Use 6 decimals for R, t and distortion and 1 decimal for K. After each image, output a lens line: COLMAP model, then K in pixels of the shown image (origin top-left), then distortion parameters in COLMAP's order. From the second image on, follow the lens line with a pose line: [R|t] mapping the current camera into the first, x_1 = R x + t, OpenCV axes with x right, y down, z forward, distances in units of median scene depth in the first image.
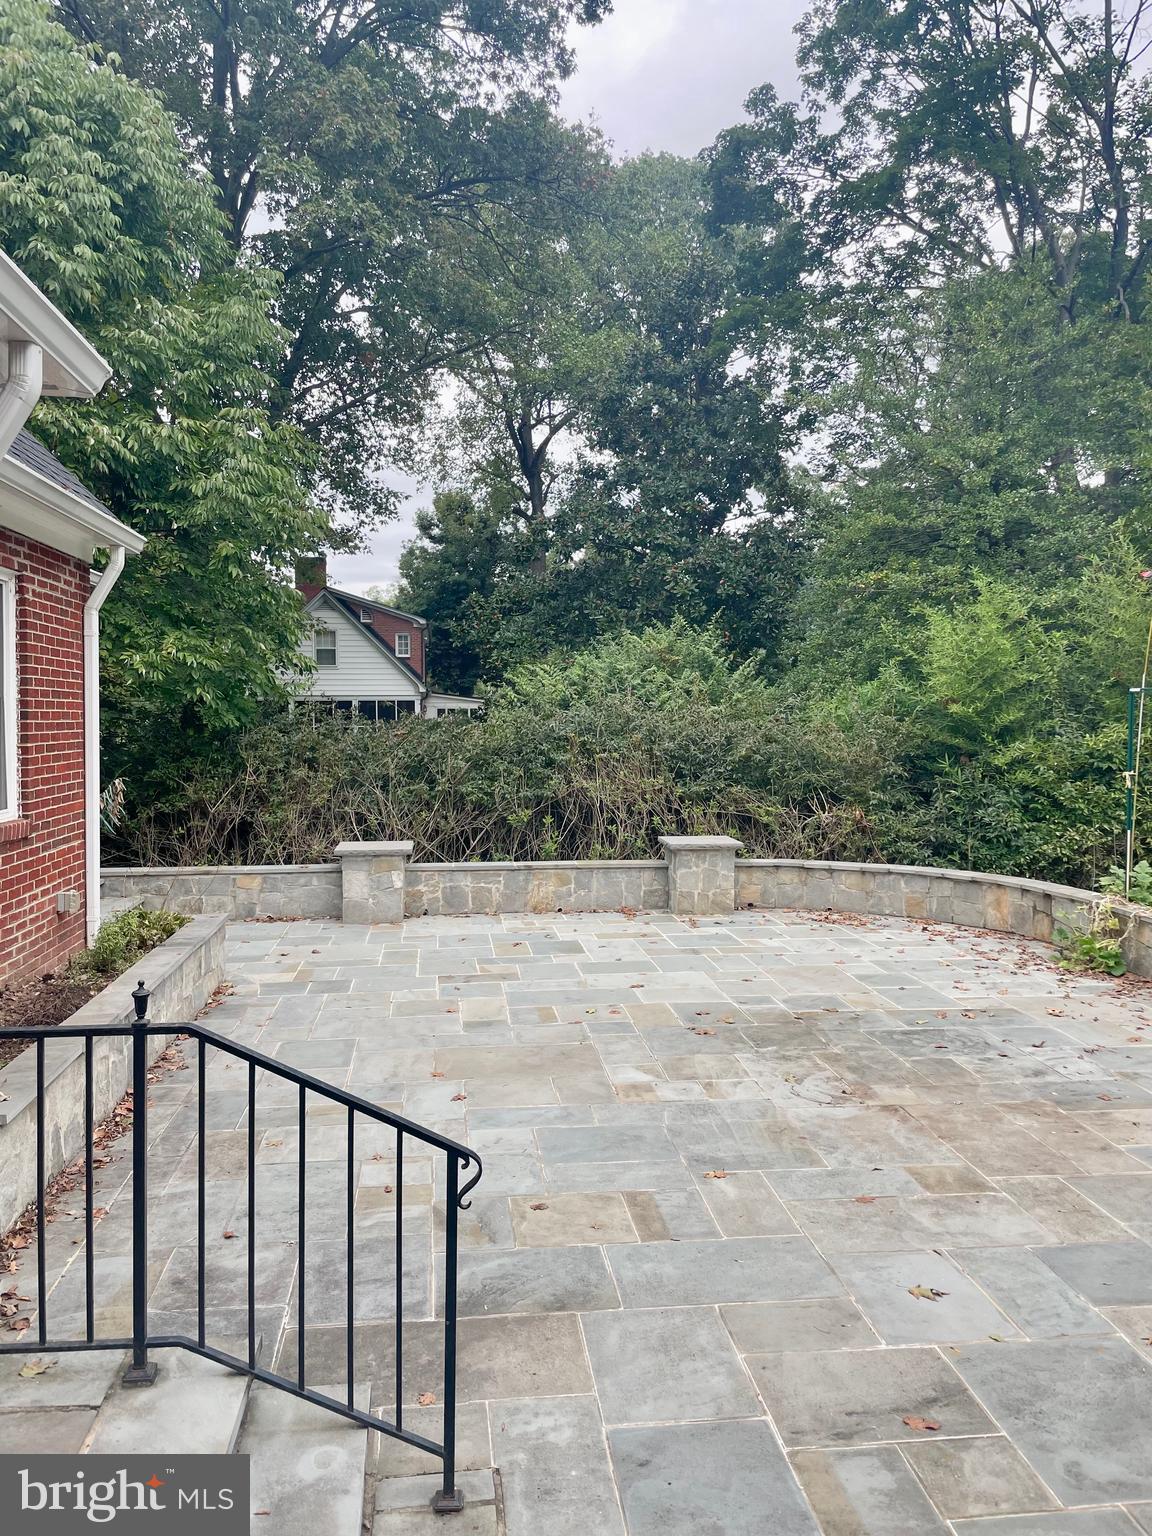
lens RADIAL K [[1164.3, 0, 582.5], [0, 1164.3, 762.0], [0, 0, 1]] dist [0.084322, -0.113601]
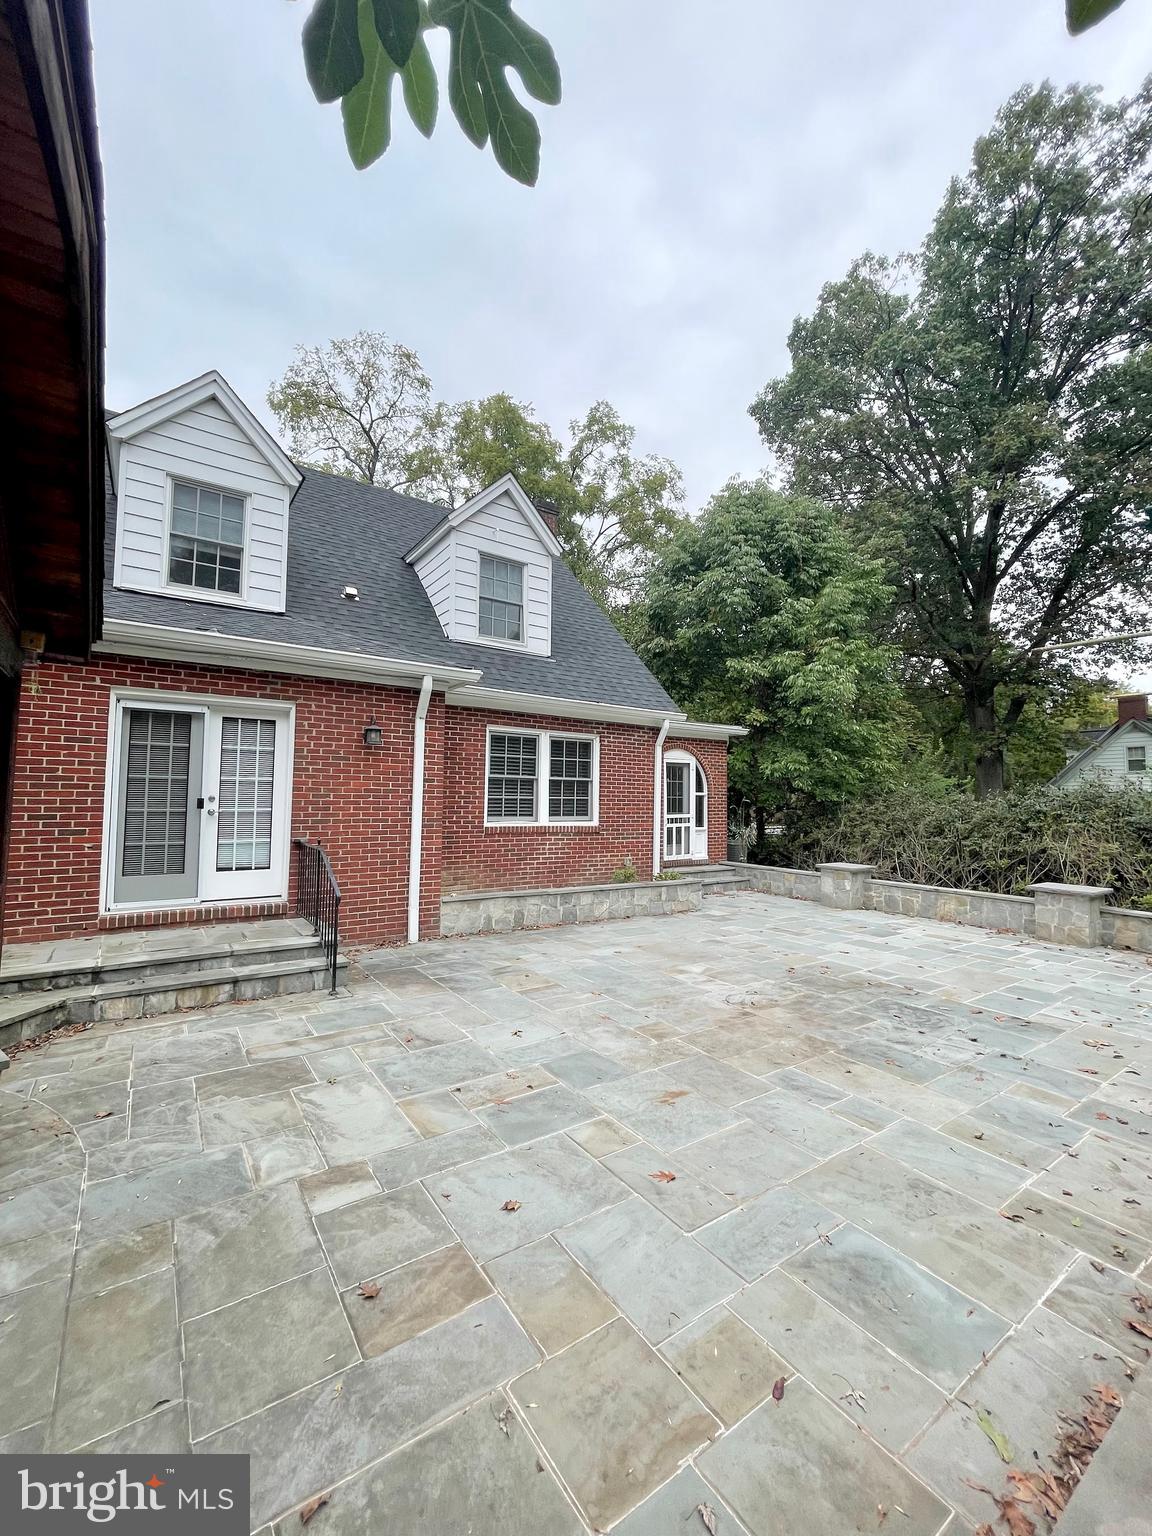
lens RADIAL K [[623.8, 0, 579.9], [0, 623.8, 762.0], [0, 0, 1]] dist [-0.004345, 0.000822]
pose [[0.476018, -0.045969, -0.878233, 0.390260], [-0.053610, 0.995259, -0.081152, 0.010923], [0.877800, 0.085712, 0.471297, 0.146541]]
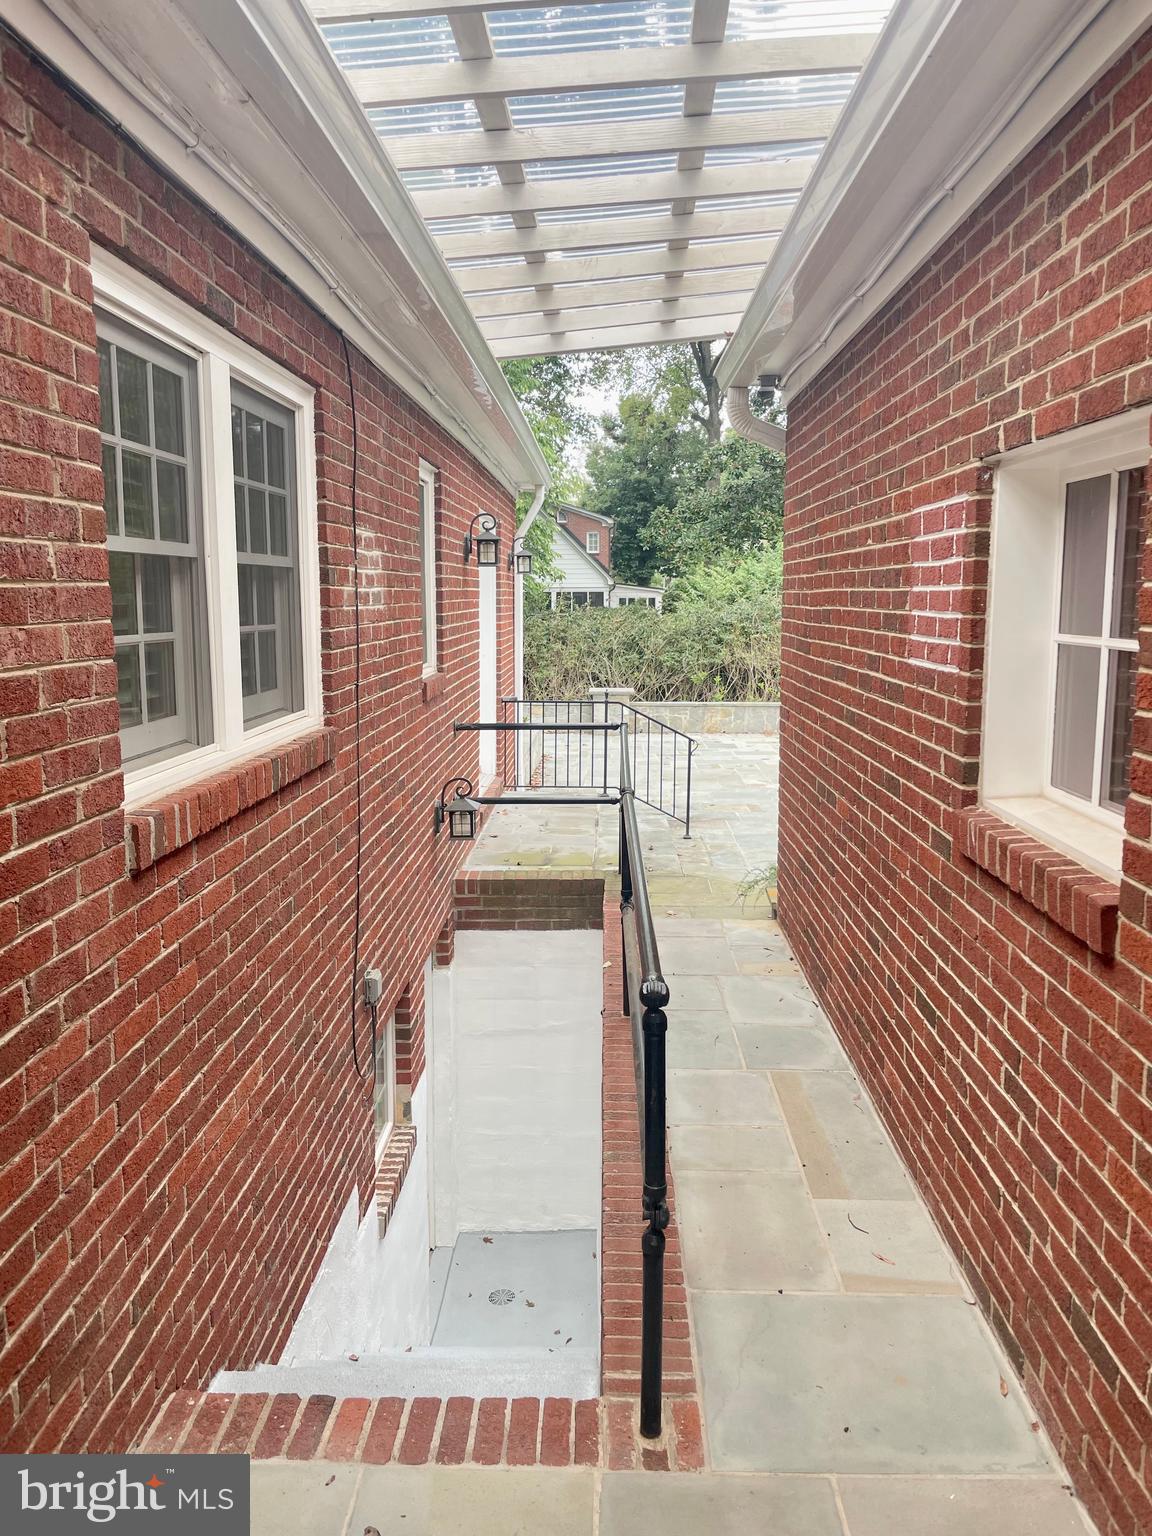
lens RADIAL K [[1164.3, 0, 578.1], [0, 1164.3, 752.5], [0, 0, 1]] dist [0.084322, -0.113601]
pose [[0.988908, 0.021316, -0.146989, 0.015246], [-0.008276, 0.996019, 0.088760, 0.012156], [0.148296, -0.086559, 0.985148, -0.516839]]
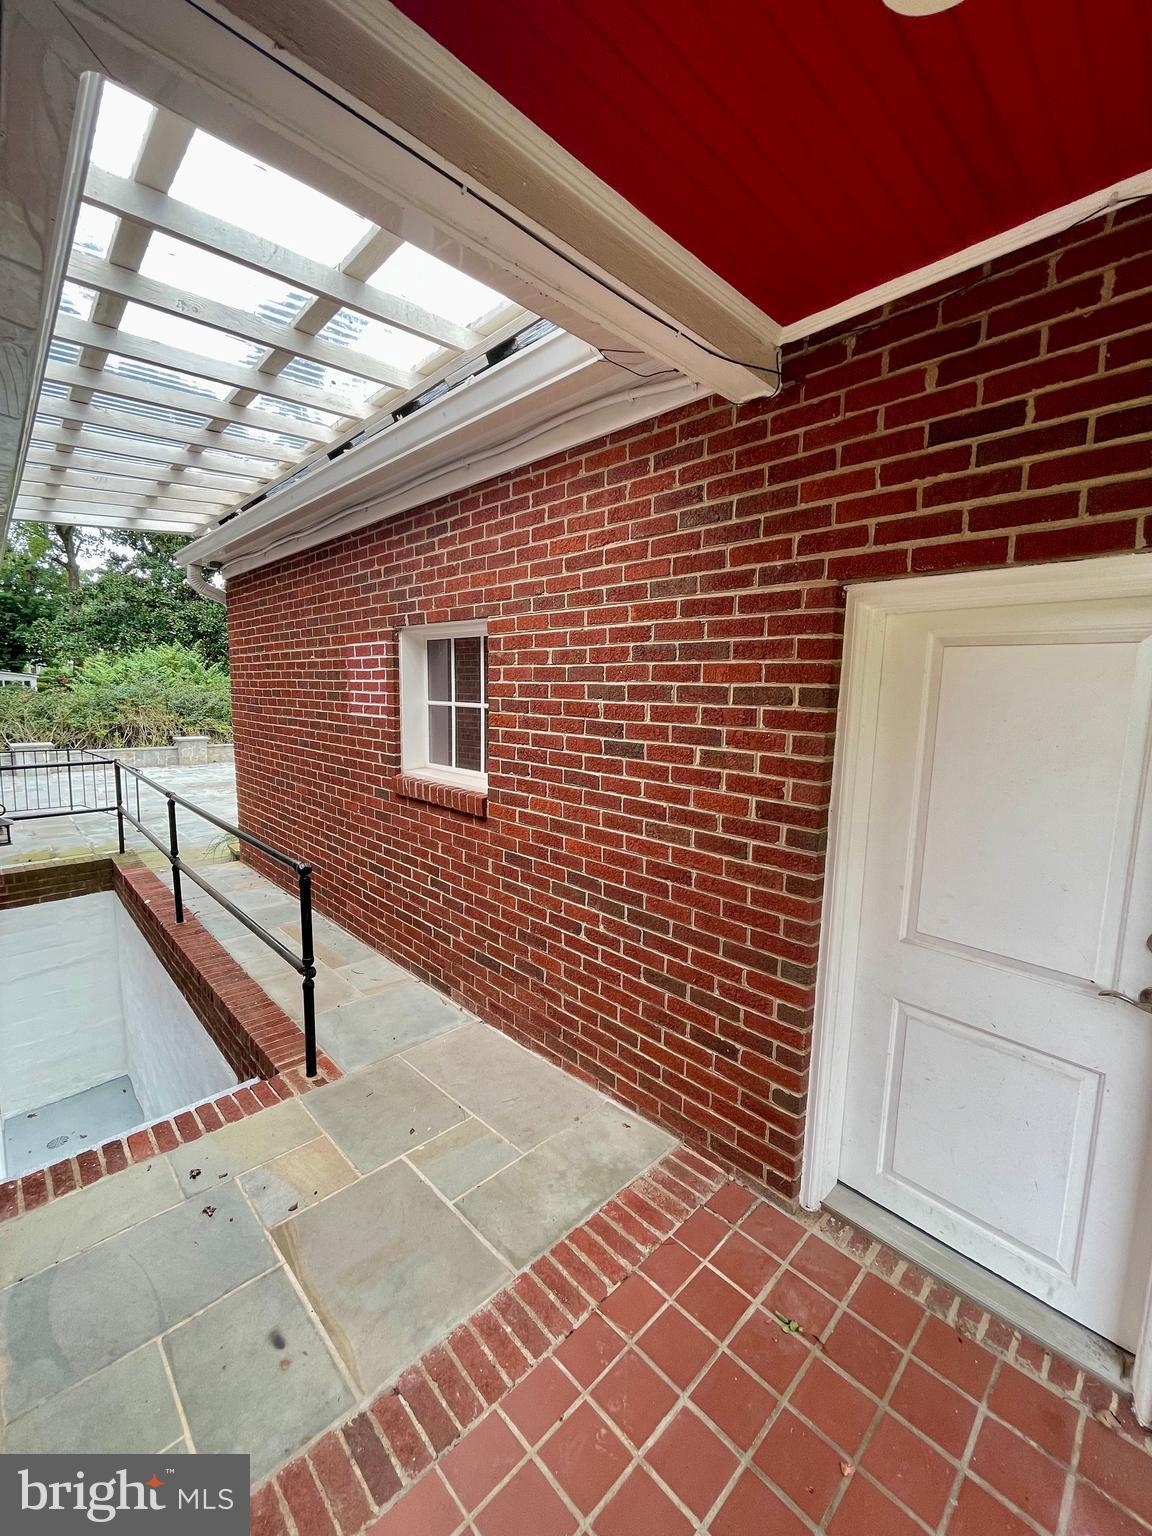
lens RADIAL K [[623.8, 0, 575.6], [0, 623.8, 760.9], [0, 0, 1]] dist [-0.004345, 0.000822]
pose [[0.799436, -0.055790, 0.598155, -0.043290], [0.010435, 0.996818, 0.079028, 0.014323], [-0.600661, -0.056936, 0.797474, -0.552793]]
